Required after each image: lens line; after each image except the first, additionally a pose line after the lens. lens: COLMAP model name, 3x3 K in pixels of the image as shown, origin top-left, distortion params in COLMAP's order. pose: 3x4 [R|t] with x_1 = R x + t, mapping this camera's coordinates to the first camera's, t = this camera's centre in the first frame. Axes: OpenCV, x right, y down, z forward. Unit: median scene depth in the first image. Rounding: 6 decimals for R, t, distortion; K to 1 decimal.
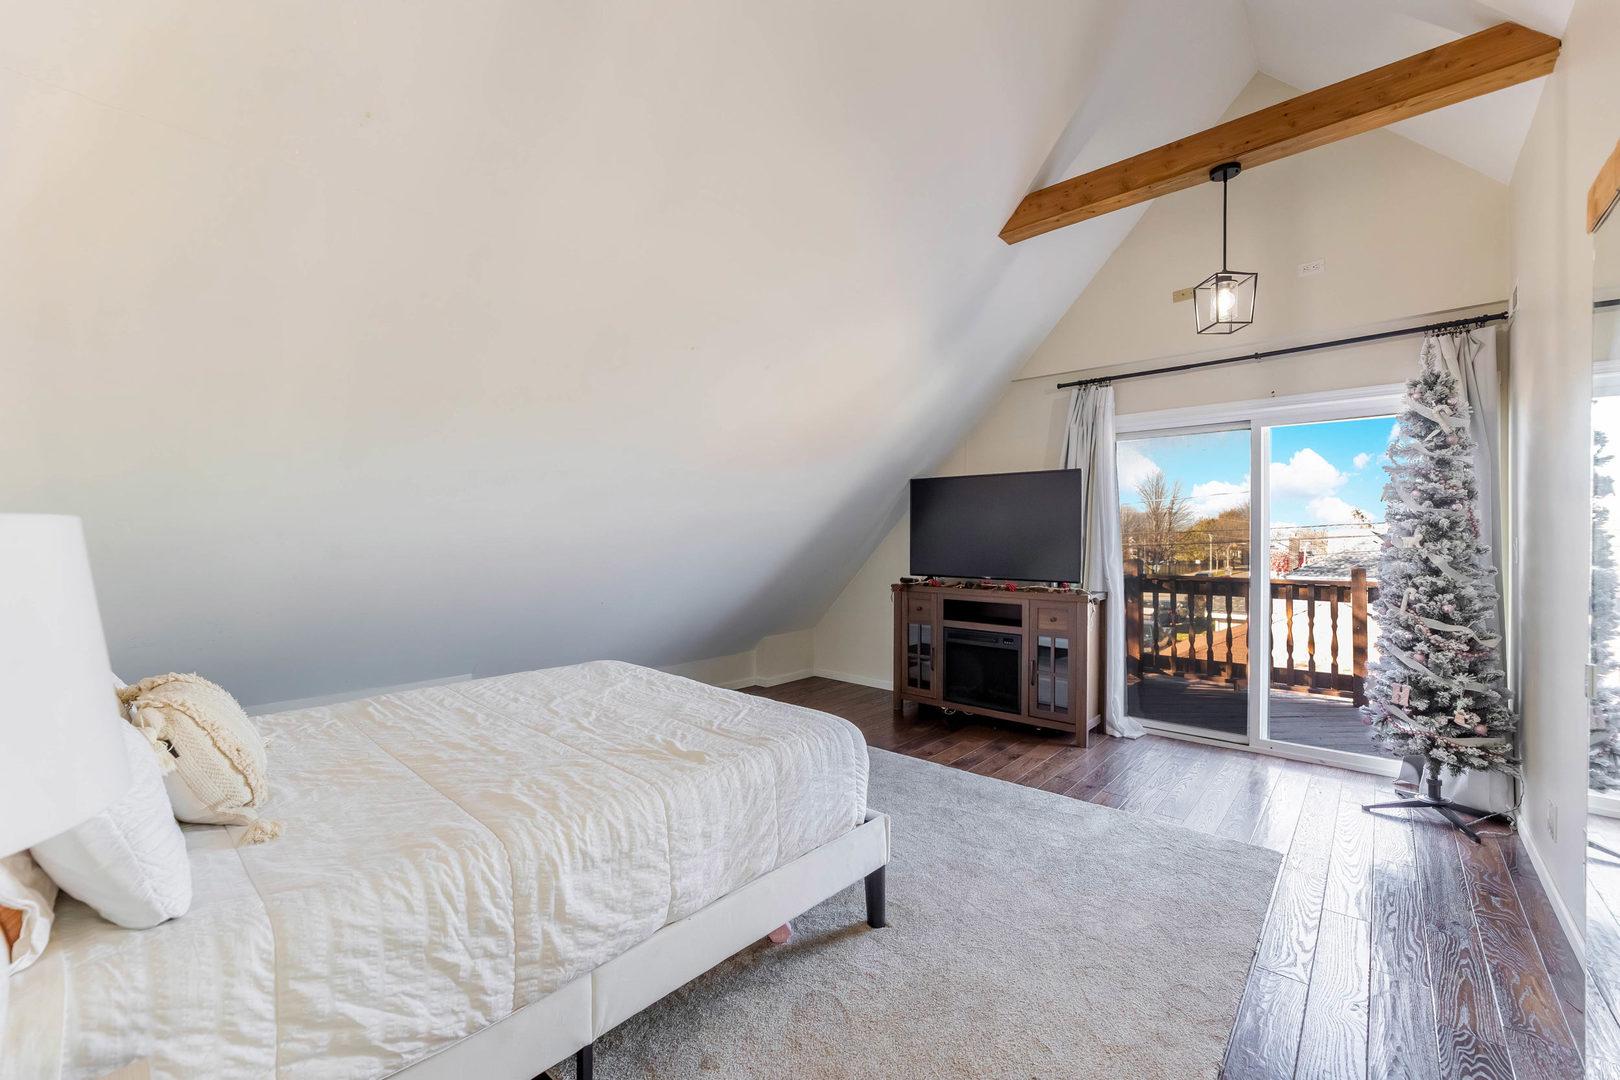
lens RADIAL K [[648.7, 0, 806.4], [0, 648.7, 539.9], [0, 0, 1]] dist [-0.002604, -0.000105]
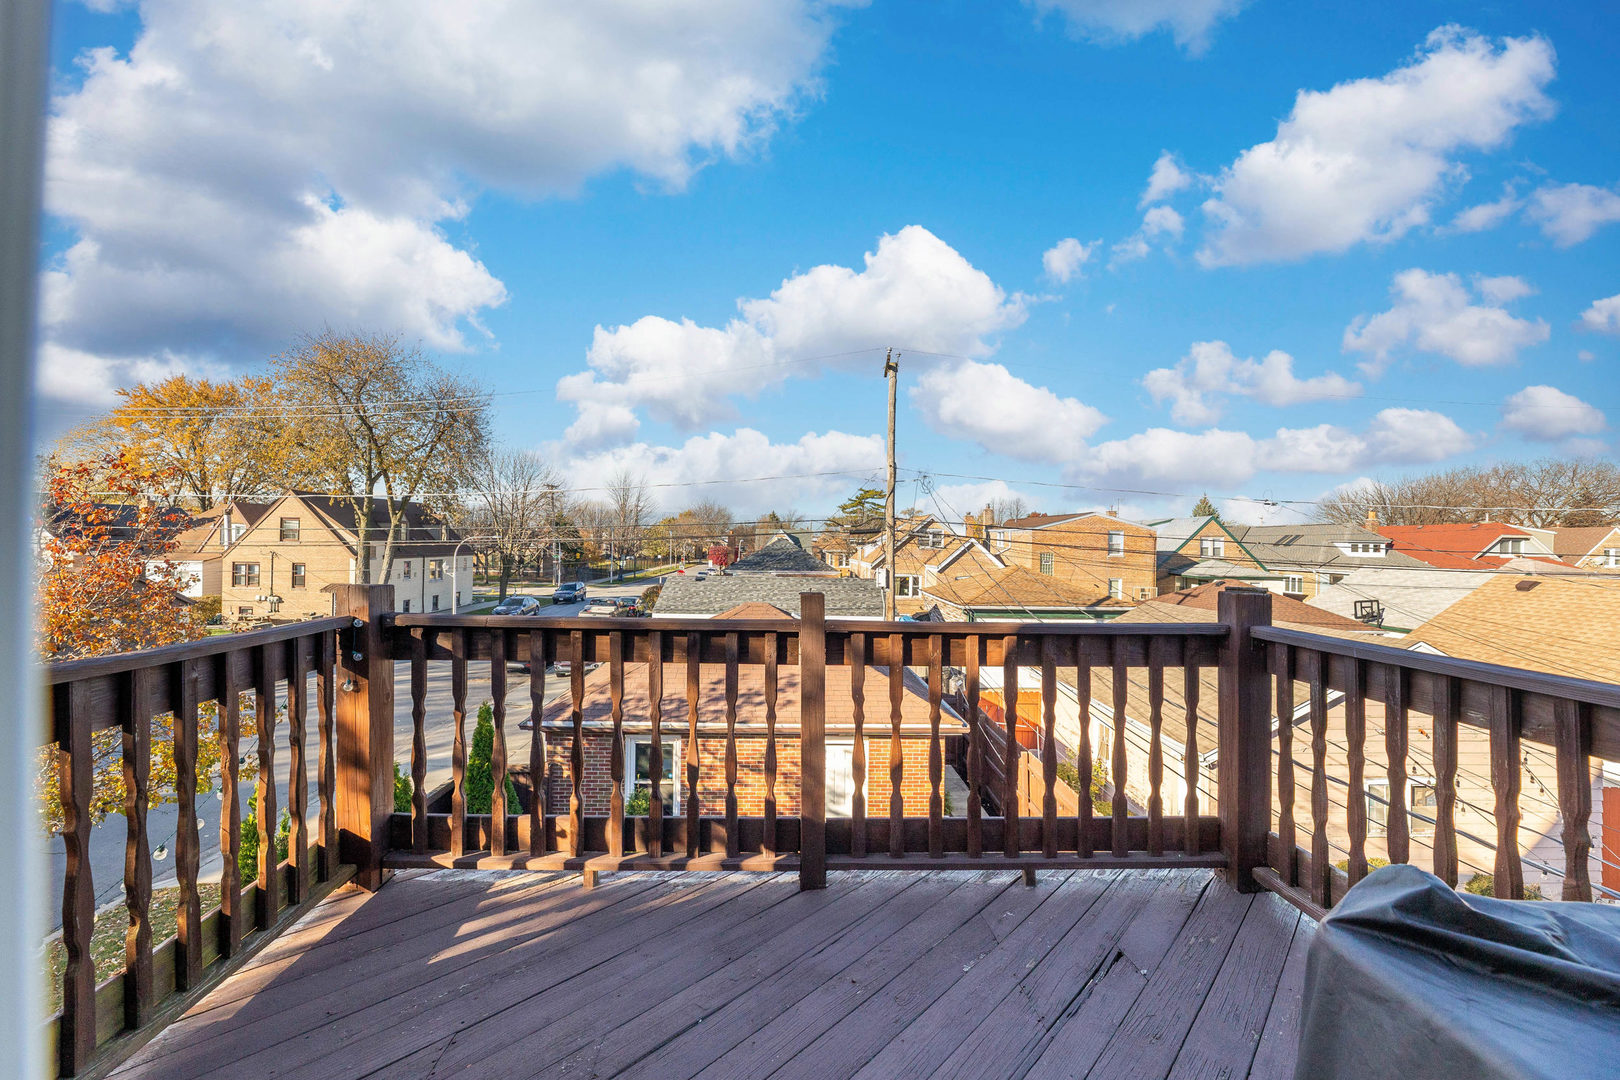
lens RADIAL K [[648.7, 0, 806.4], [0, 648.7, 539.9], [0, 0, 1]] dist [-0.002604, -0.000105]
pose [[0.726157, 0.010856, 0.687443, 0.114303], [-0.016622, 0.999860, 0.001769, 0.000830], [-0.687328, -0.012711, 0.726236, 0.144213]]
